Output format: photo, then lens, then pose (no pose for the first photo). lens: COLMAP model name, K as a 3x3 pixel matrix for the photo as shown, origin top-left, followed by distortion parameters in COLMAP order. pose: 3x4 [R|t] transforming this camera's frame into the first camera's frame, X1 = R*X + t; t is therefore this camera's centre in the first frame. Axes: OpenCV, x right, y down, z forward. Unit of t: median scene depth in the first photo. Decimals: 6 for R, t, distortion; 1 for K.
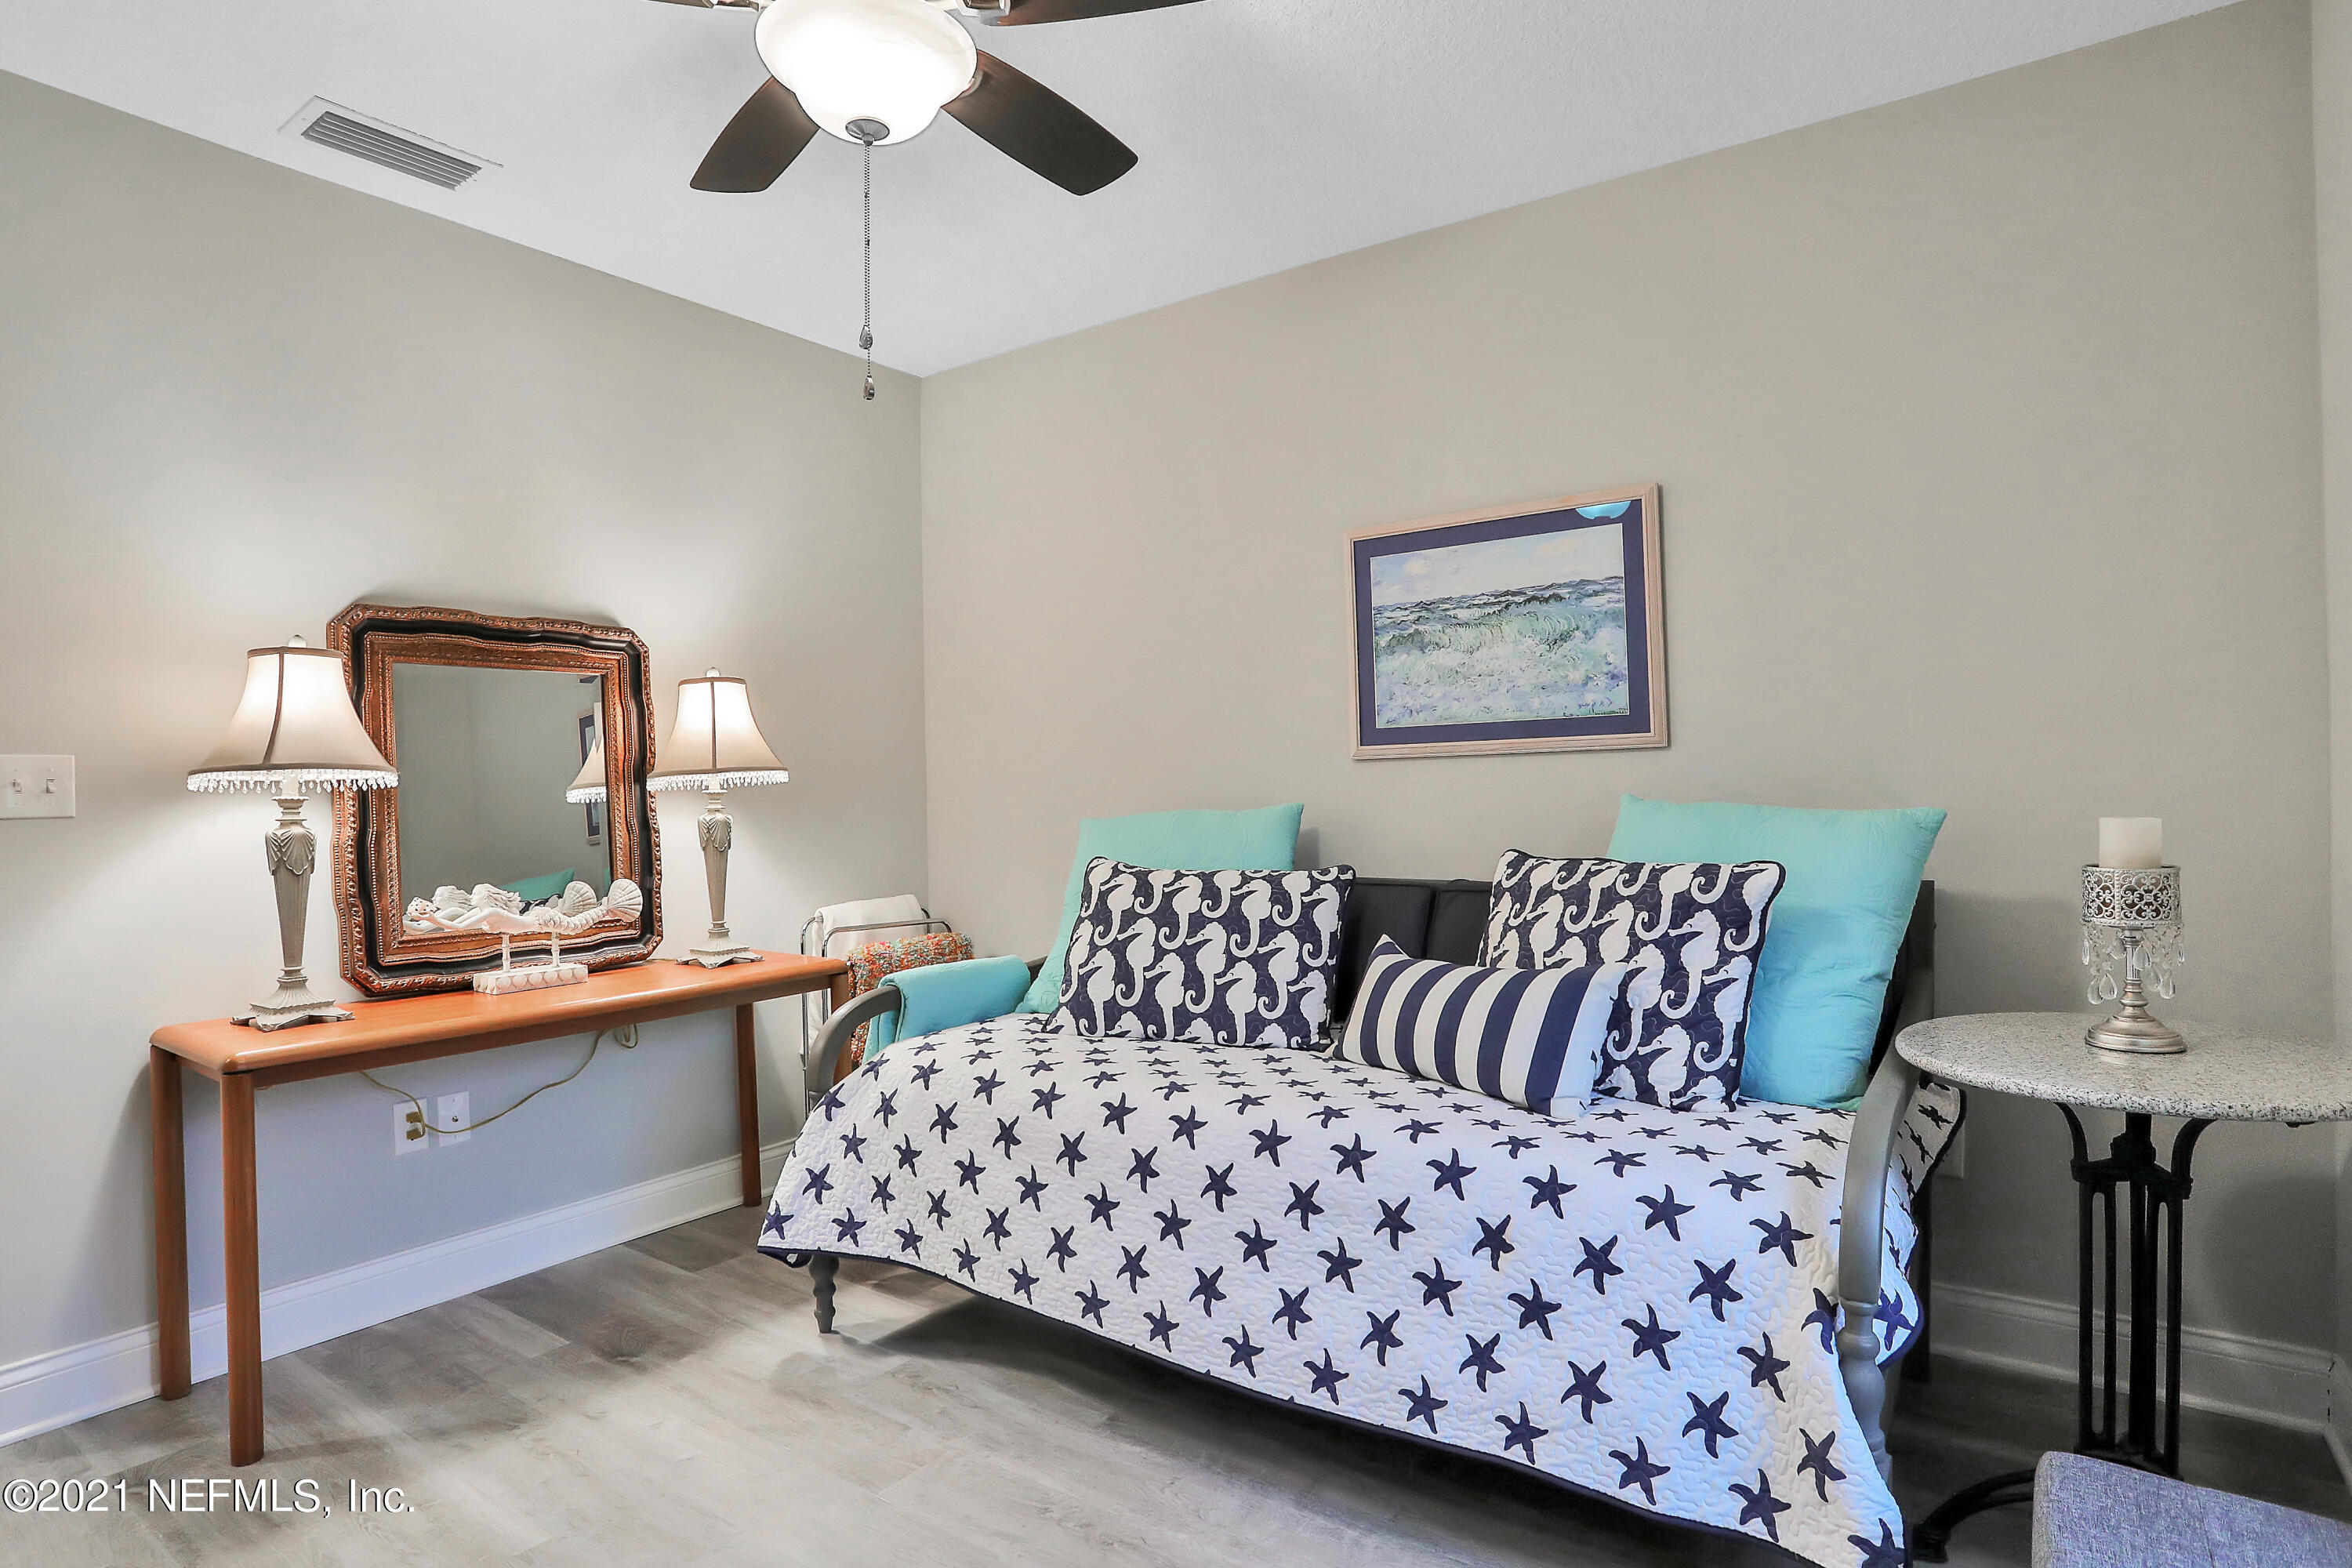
lens RADIAL K [[1215.2, 0, 1203.2], [0, 1215.2, 785.9], [0, 0, 1]] dist [-0.072429, 0.034057]
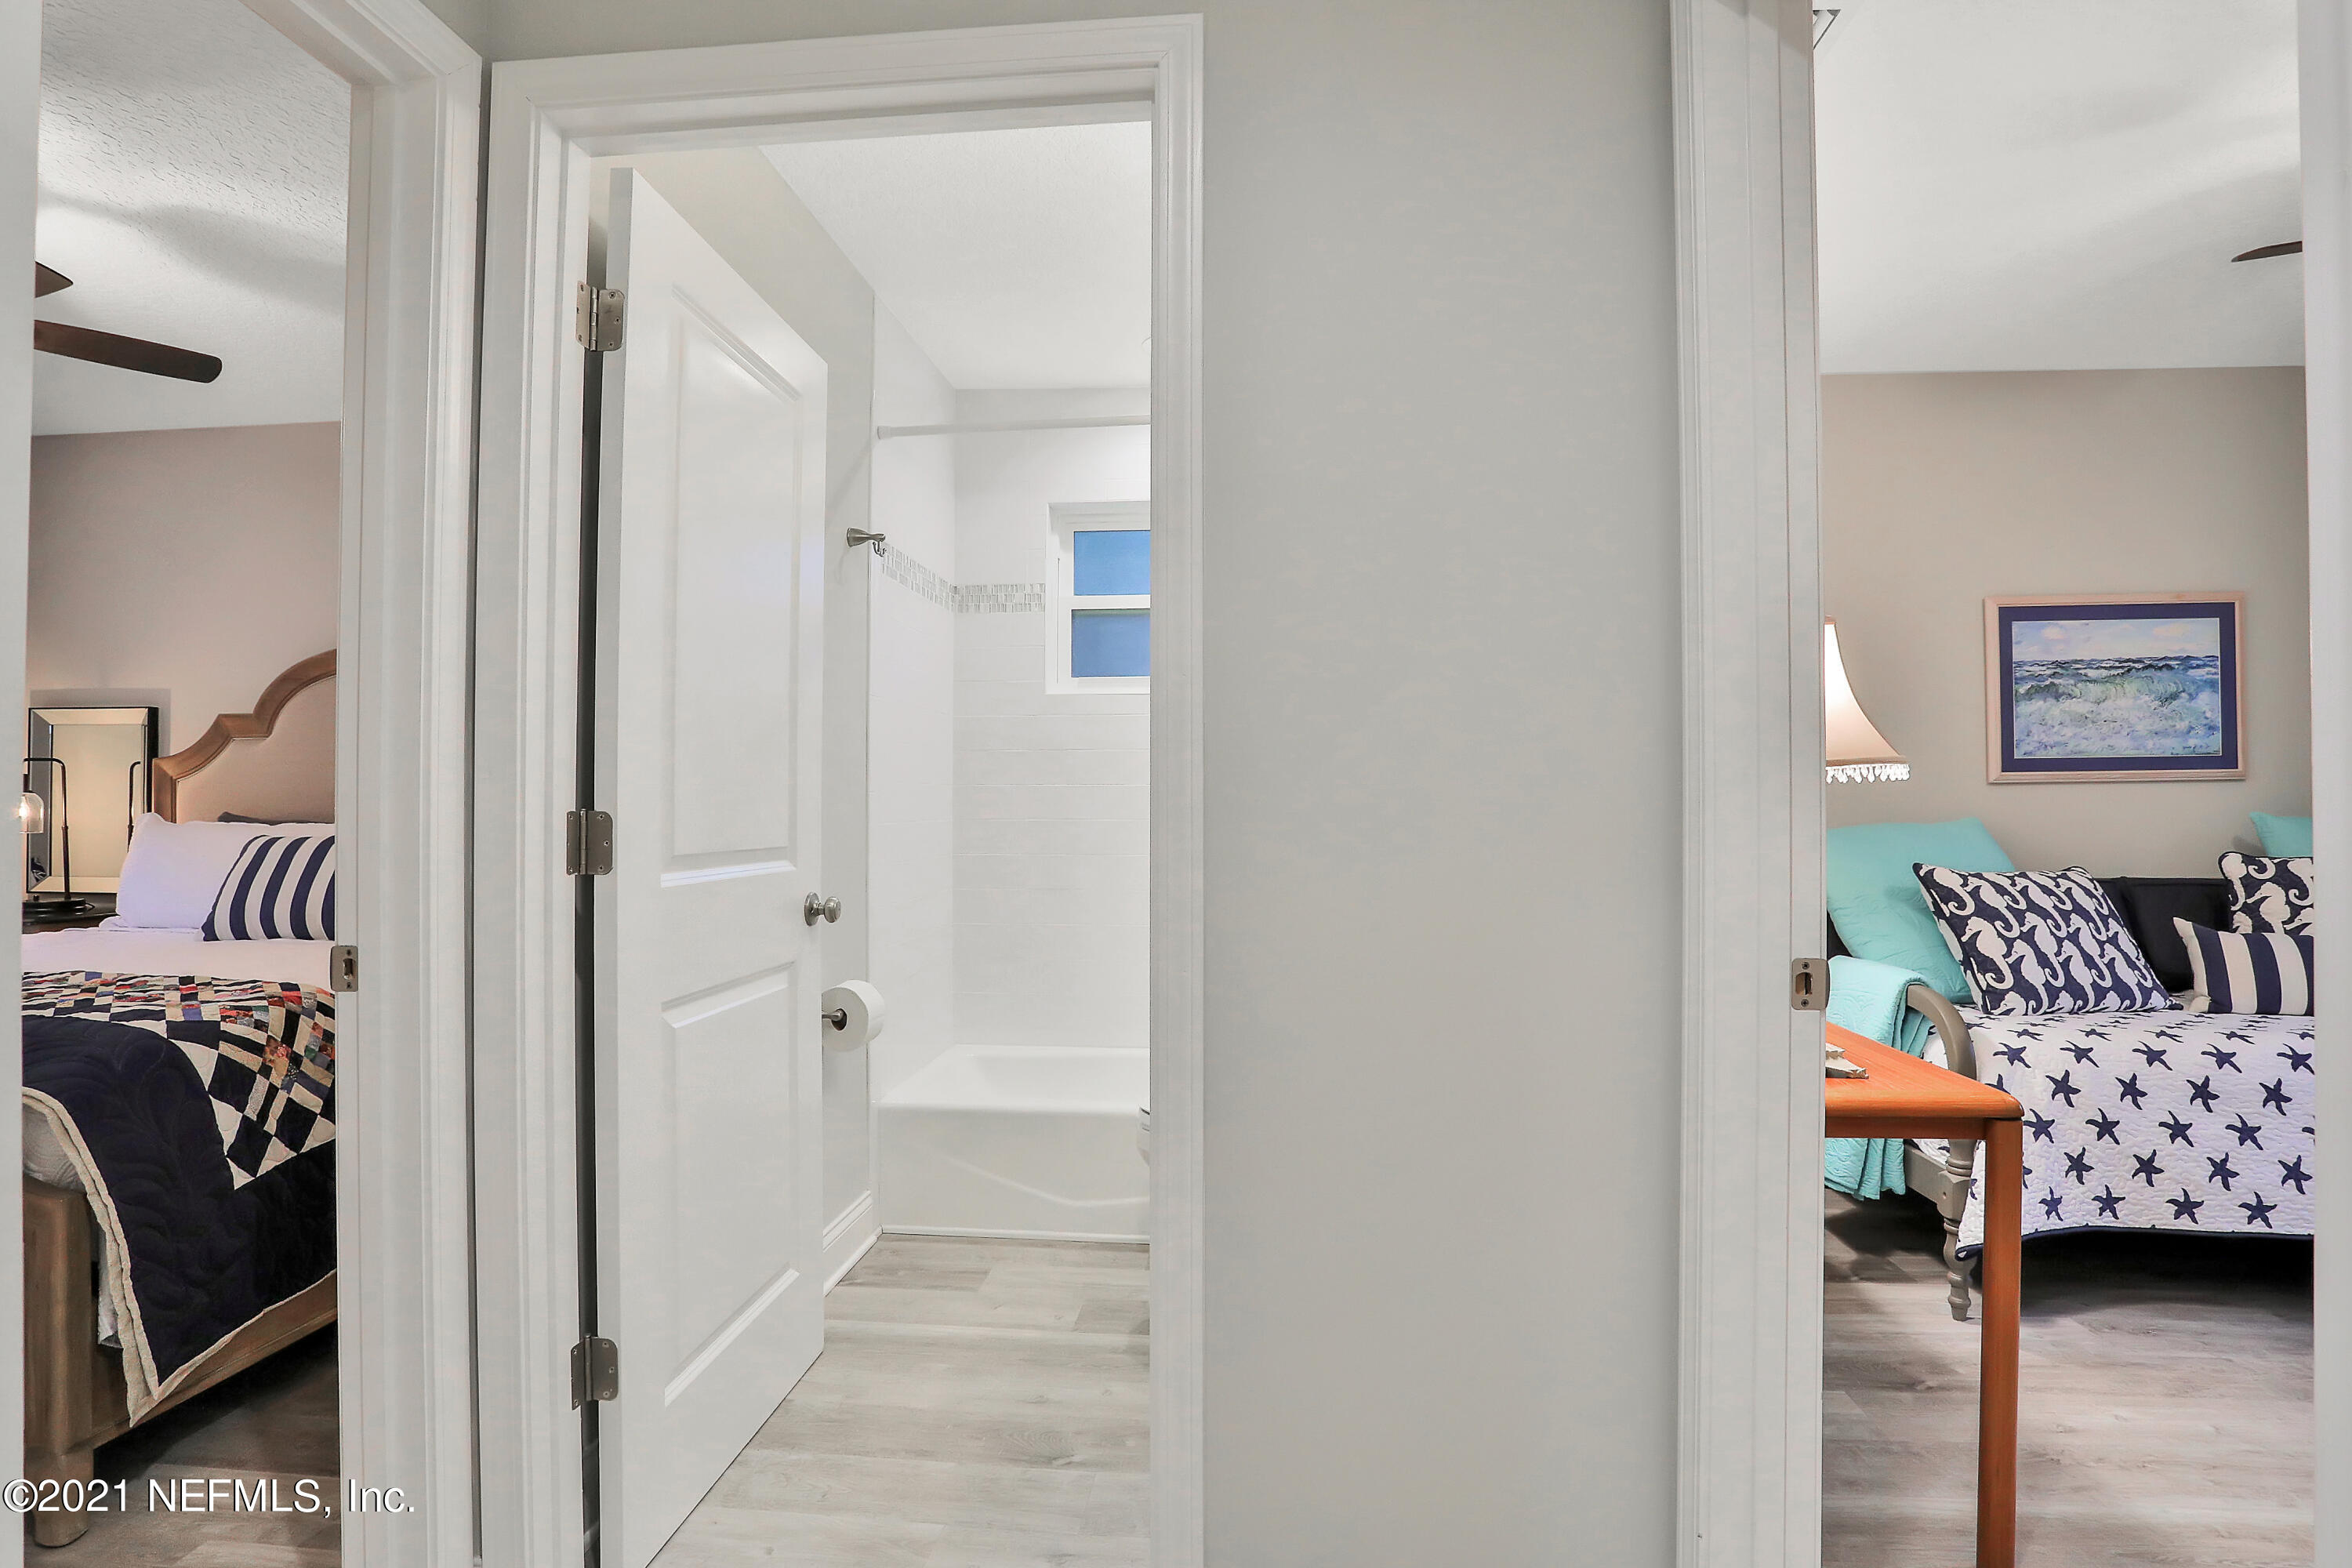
lens RADIAL K [[1212.3, 0, 1151.5], [0, 1212.3, 790.8], [0, 0, 1]] dist [-0.061072, 0.025437]
pose [[0.868608, 0.022140, 0.495004, -1.354725], [-0.011529, 0.999634, -0.024480, 0.028482], [-0.495365, 0.015557, 0.868546, 0.423085]]
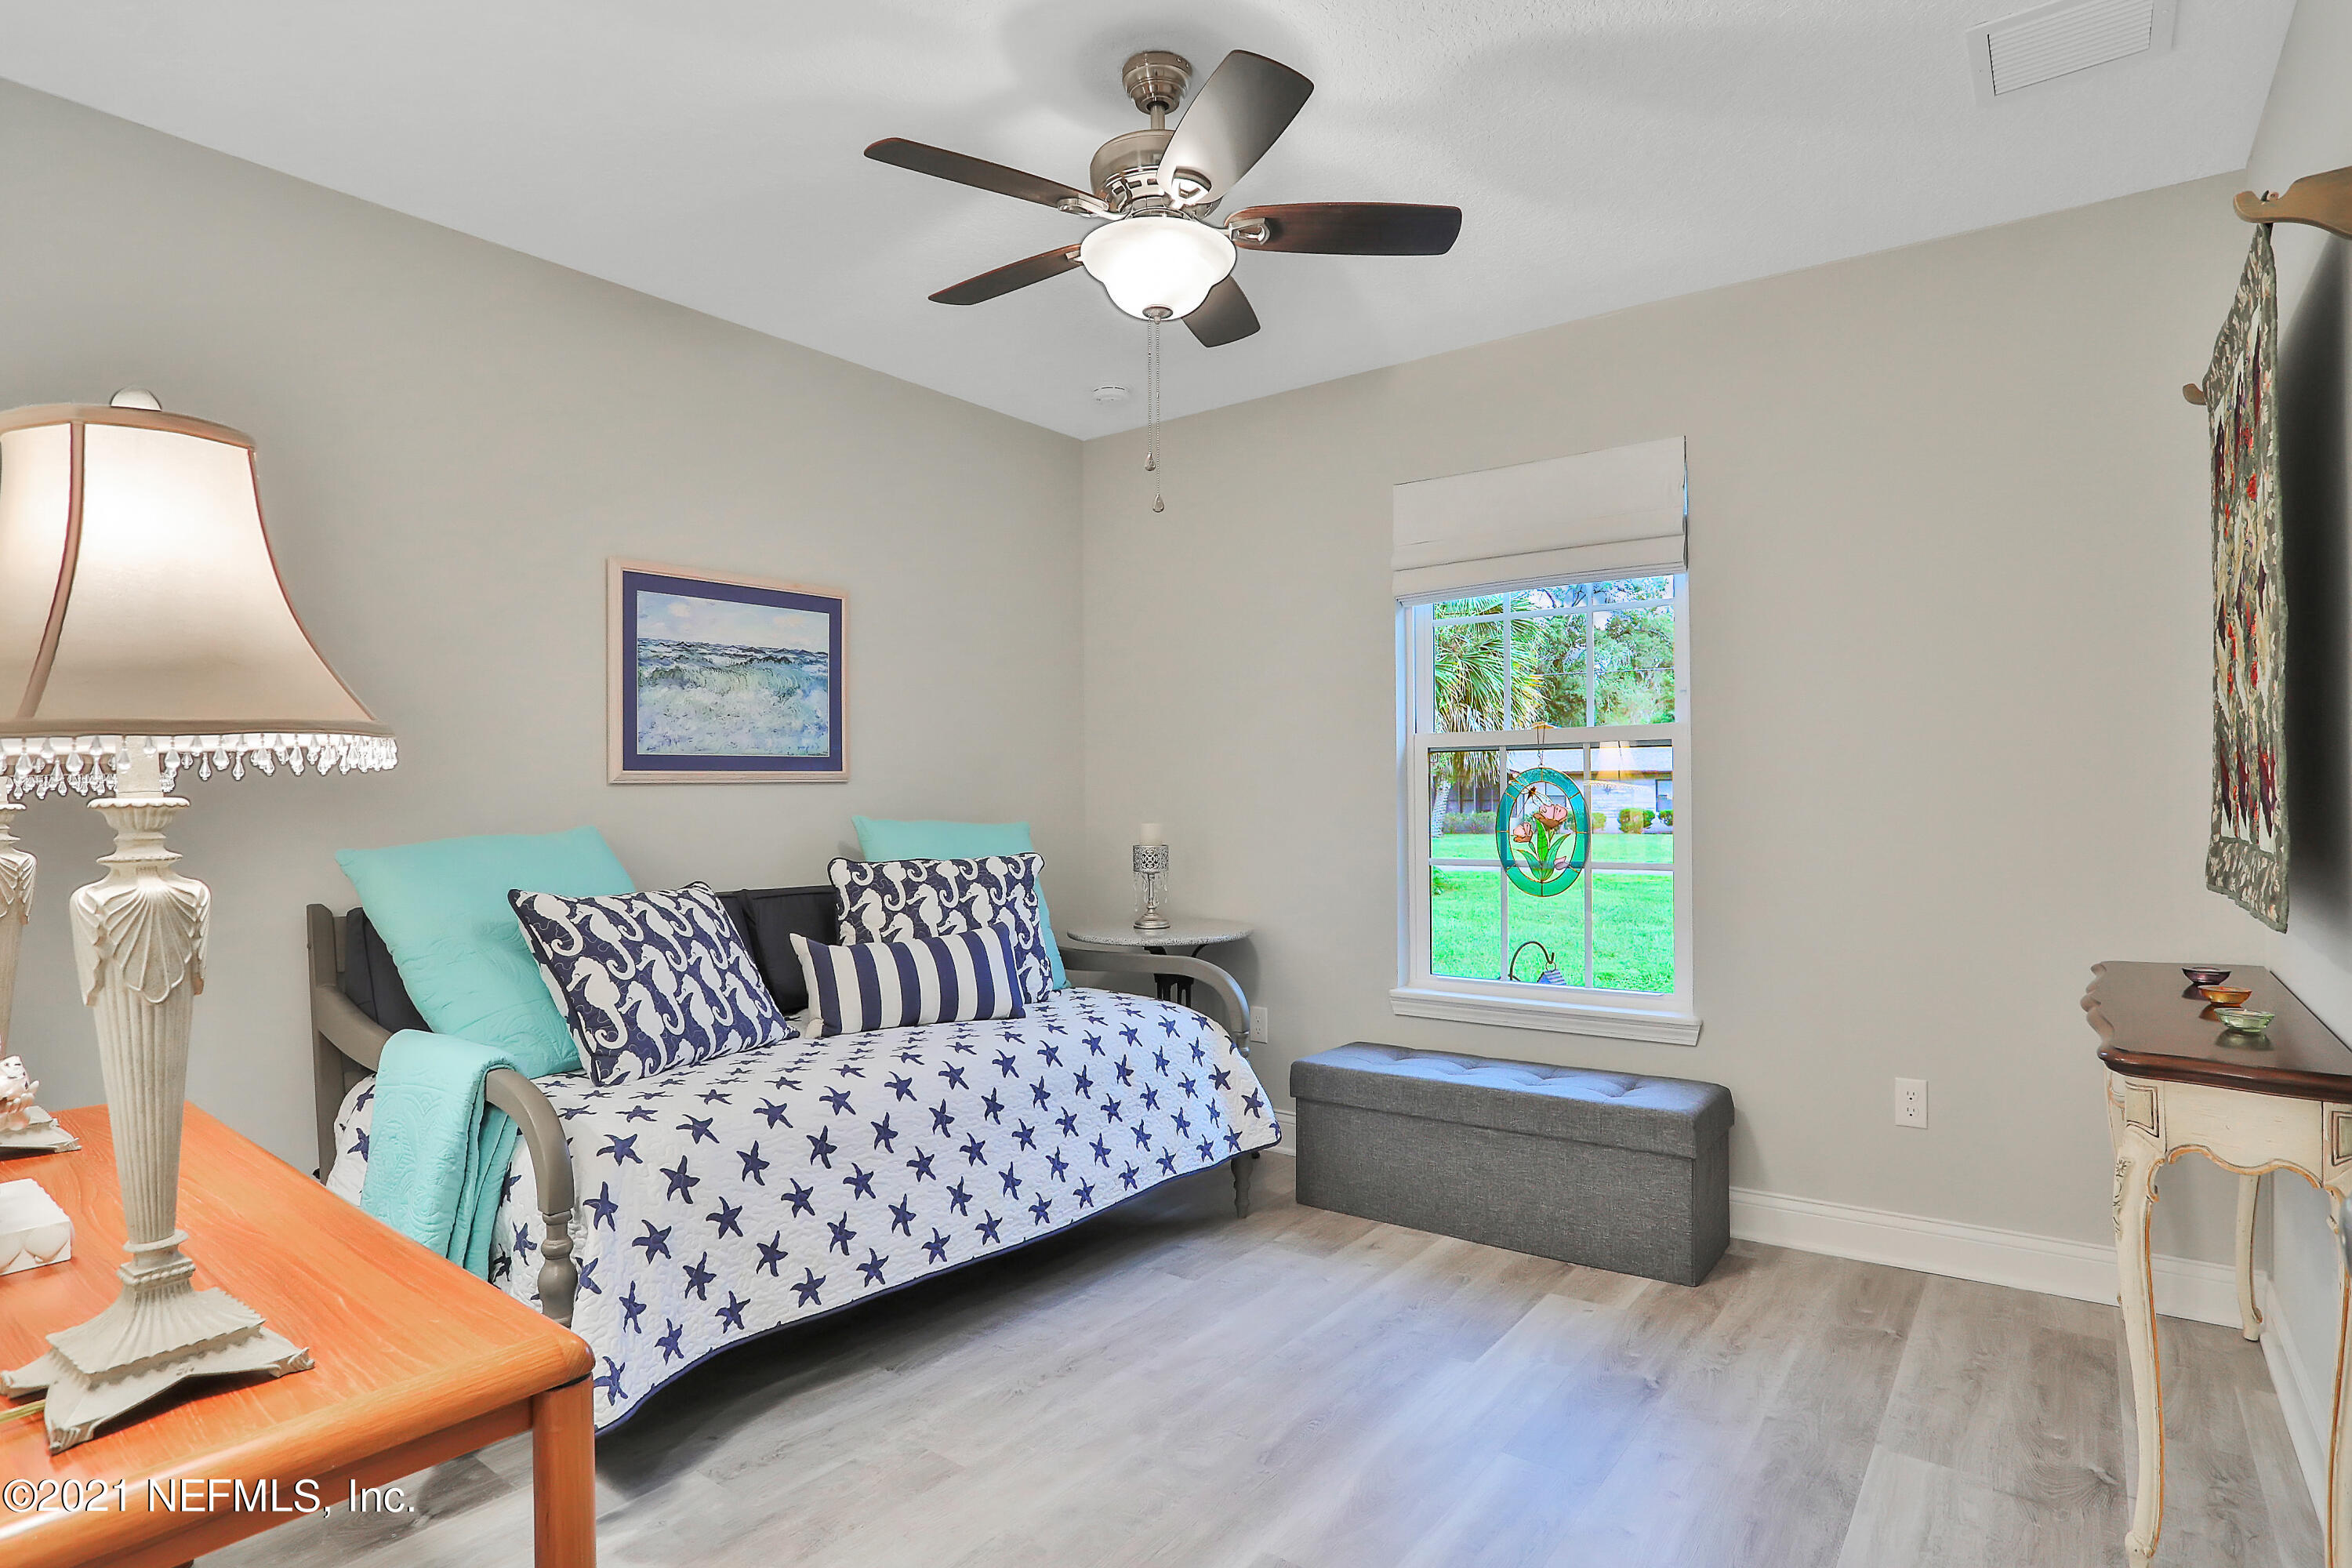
lens RADIAL K [[1259.7, 0, 1152.9], [0, 1259.7, 786.5], [0, 0, 1]] dist [-0.109117, 0.062607]
pose [[0.049653, 0.029430, 0.998333, -0.988231], [0.012200, 0.999473, -0.030070, 0.019557], [-0.998692, 0.013673, 0.049268, 0.556113]]
